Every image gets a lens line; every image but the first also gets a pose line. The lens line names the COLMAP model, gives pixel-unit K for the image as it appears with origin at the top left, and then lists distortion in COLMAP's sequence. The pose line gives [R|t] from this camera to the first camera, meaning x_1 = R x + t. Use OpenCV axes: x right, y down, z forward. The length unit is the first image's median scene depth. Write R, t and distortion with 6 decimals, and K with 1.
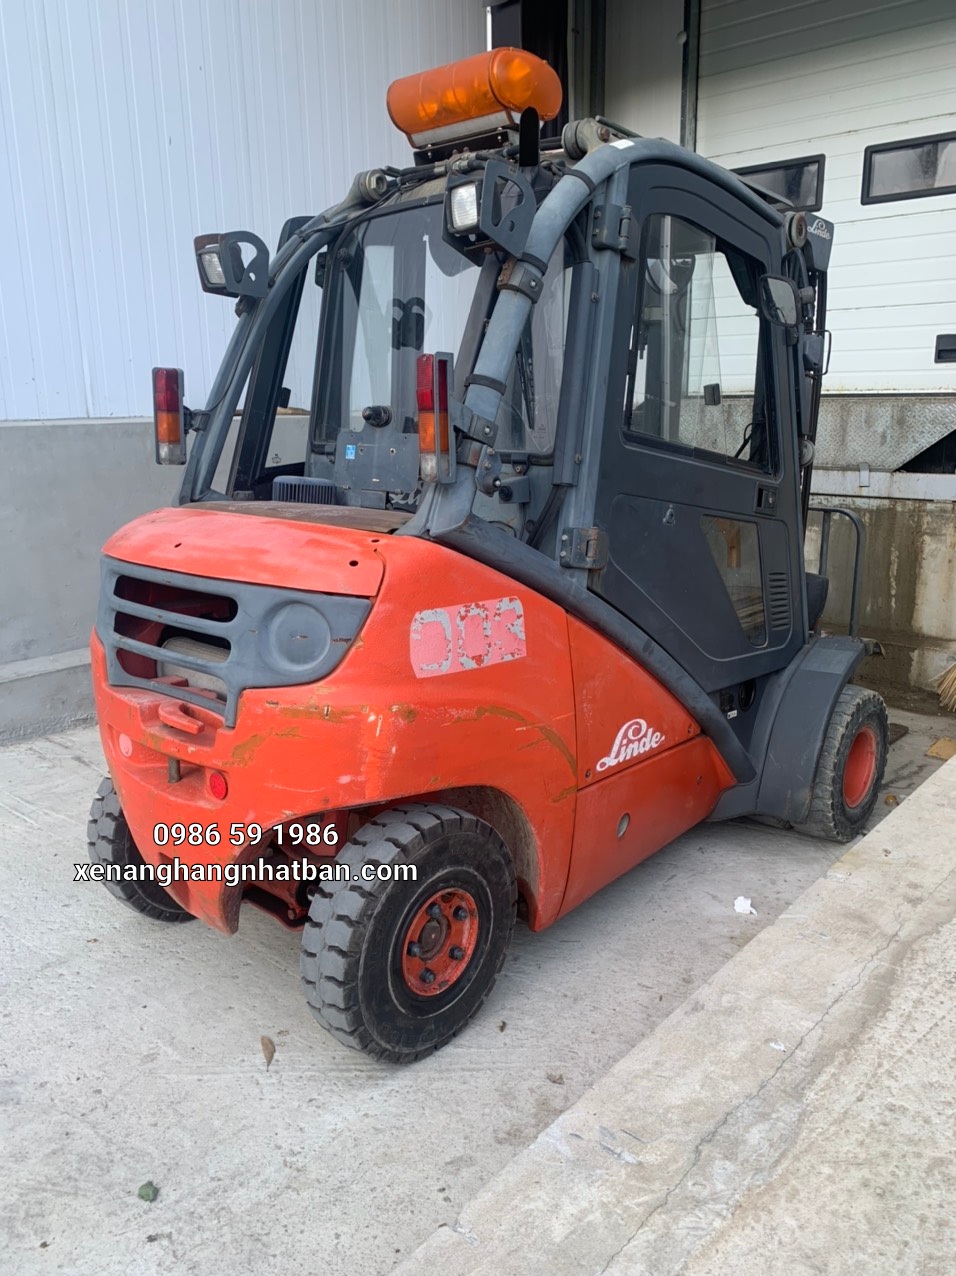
lens RADIAL K [[966.2, 0, 511.9], [0, 966.2, 637.0], [0, 0, 1]] dist [0.026424, -0.007357]
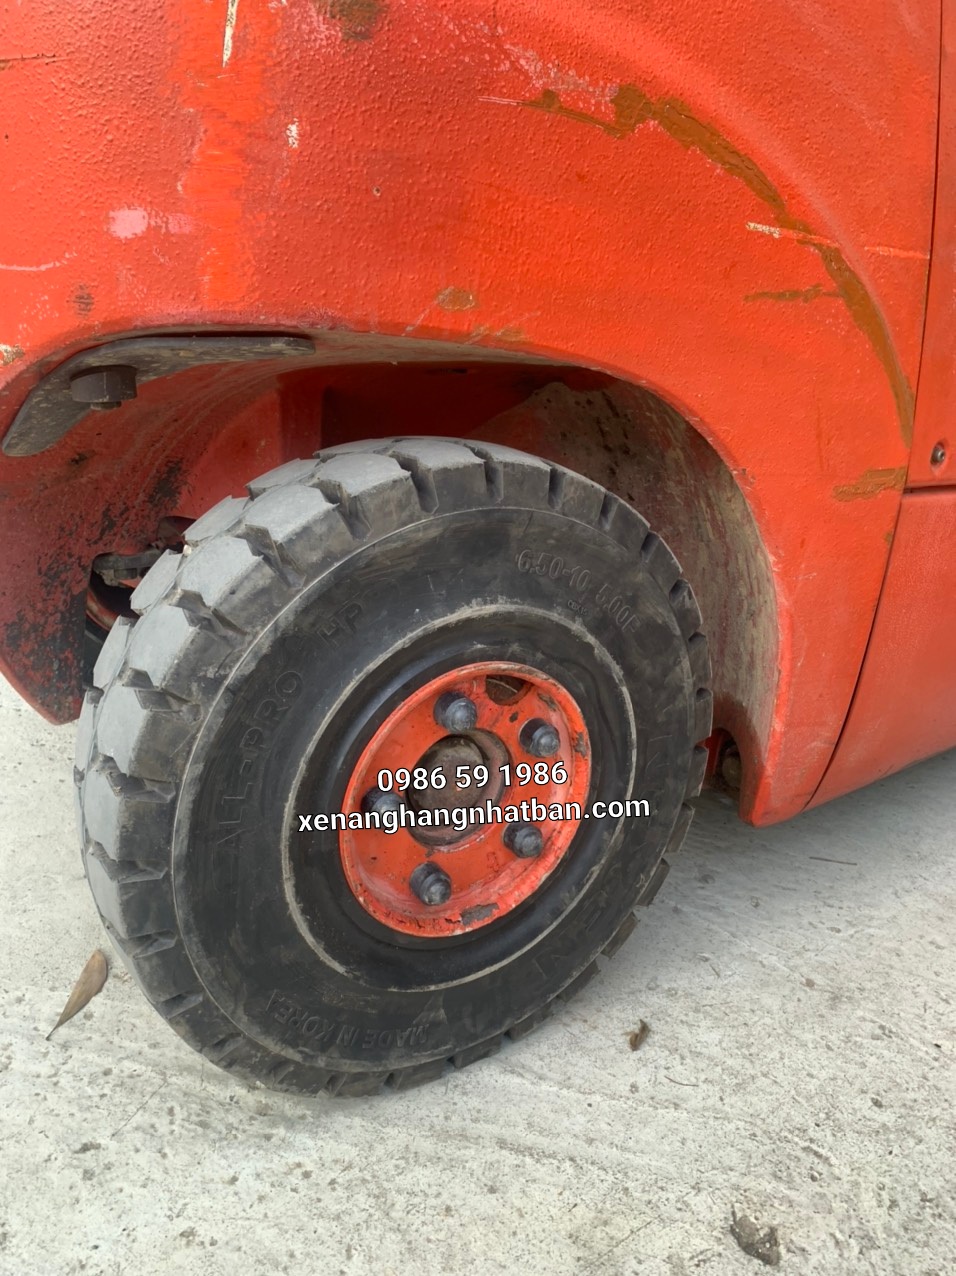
lens RADIAL K [[966.2, 0, 511.9], [0, 966.2, 637.0], [0, 0, 1]] dist [0.026424, -0.007357]
pose [[0.957504, 0.101703, -0.269894, 0.033170], [-0.072604, 0.990625, 0.115717, 0.204690], [0.279132, -0.091204, 0.955912, 0.645873]]
